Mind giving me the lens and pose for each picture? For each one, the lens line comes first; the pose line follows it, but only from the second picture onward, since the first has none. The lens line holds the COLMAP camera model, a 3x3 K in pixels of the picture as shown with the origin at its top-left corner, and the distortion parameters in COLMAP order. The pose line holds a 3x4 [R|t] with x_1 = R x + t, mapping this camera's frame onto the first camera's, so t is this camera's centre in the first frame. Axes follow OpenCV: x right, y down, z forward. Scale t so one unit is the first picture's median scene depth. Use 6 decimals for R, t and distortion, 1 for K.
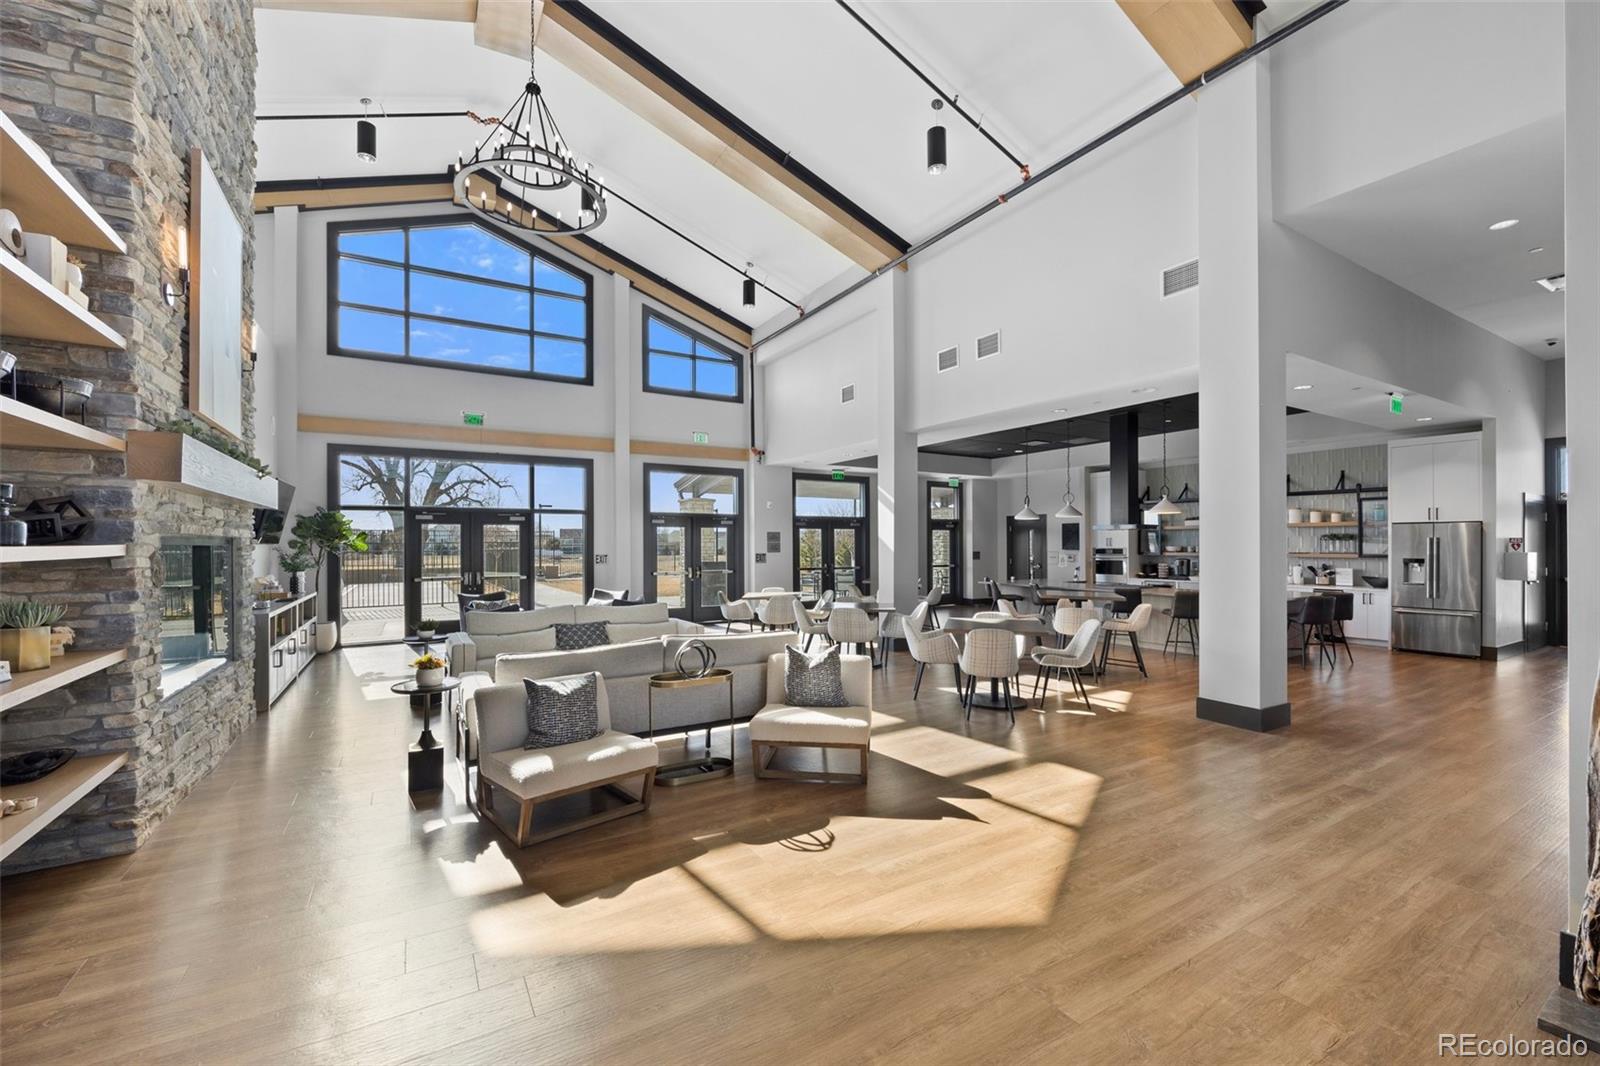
lens RADIAL K [[658.5, 0, 800.0], [0, 658.5, 533.0], [0, 0, 1]] dist [-0.000294, -0.000066]
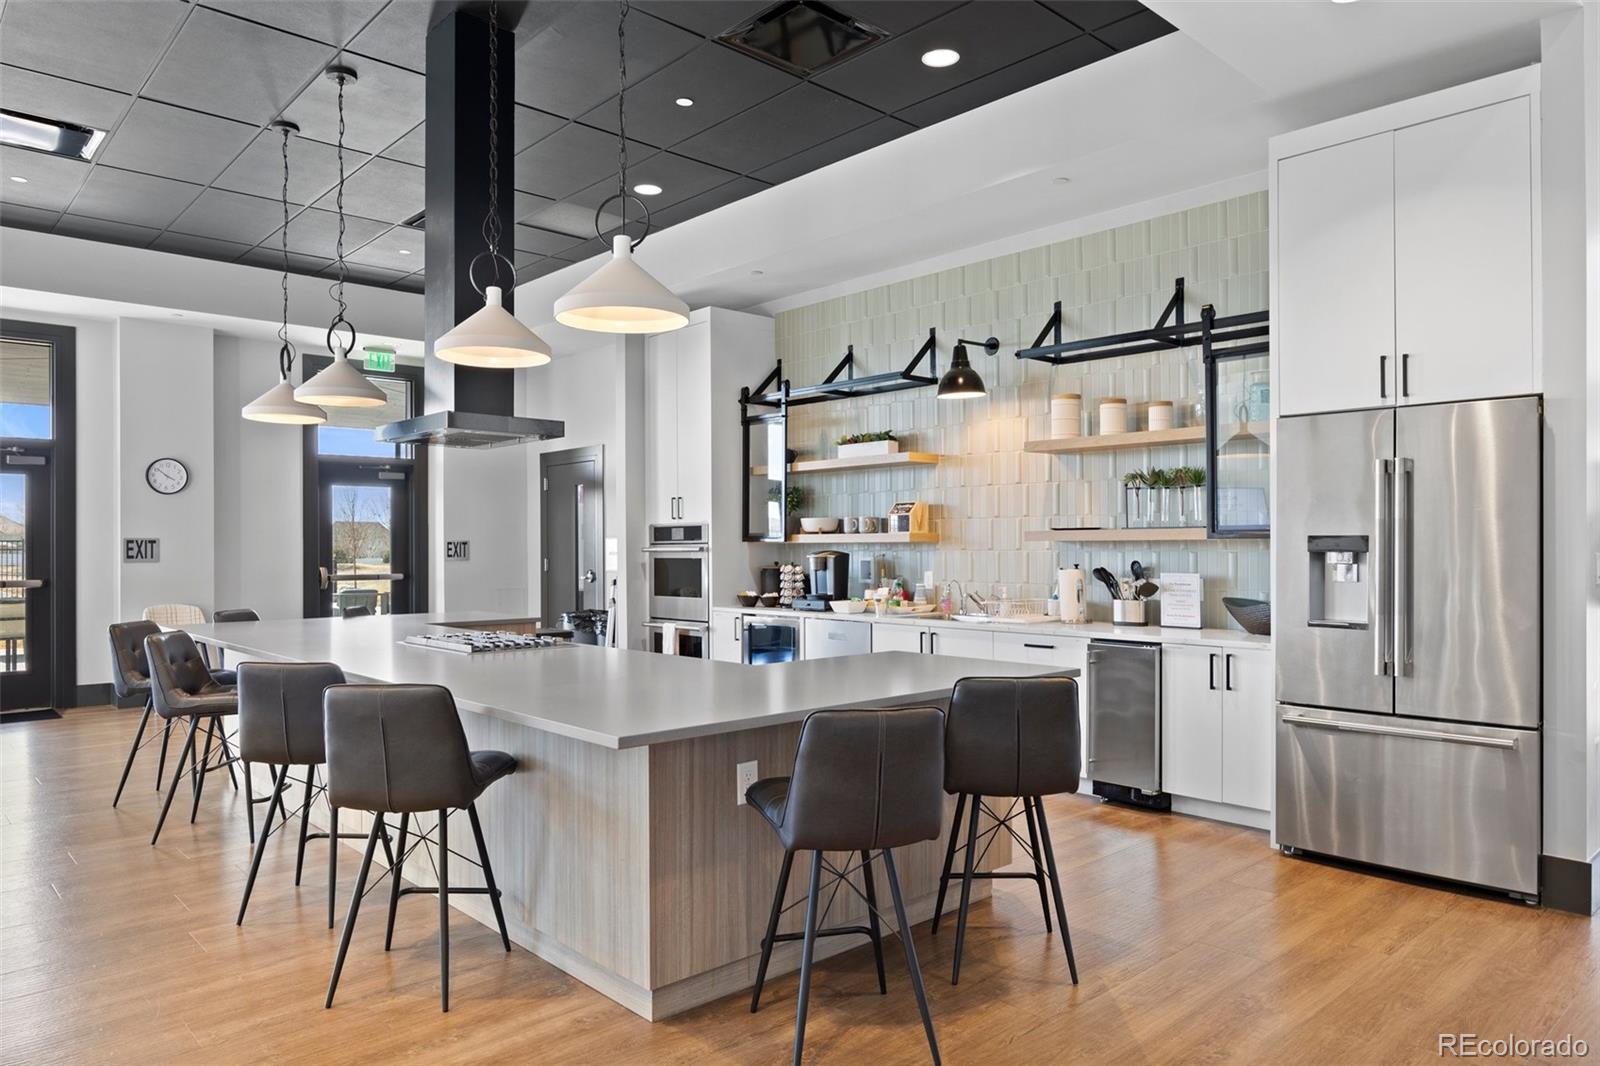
lens RADIAL K [[1036.6, 0, 800.0], [0, 1036.6, 533.0], [0, 0, 1]] dist [-0.009266, -0.002362]
pose [[0.979819, 0.001262, 0.199884, 0.541985], [-0.002015, 0.999992, 0.003566, 0.032269], [-0.199878, -0.003897, 0.979813, 0.536923]]
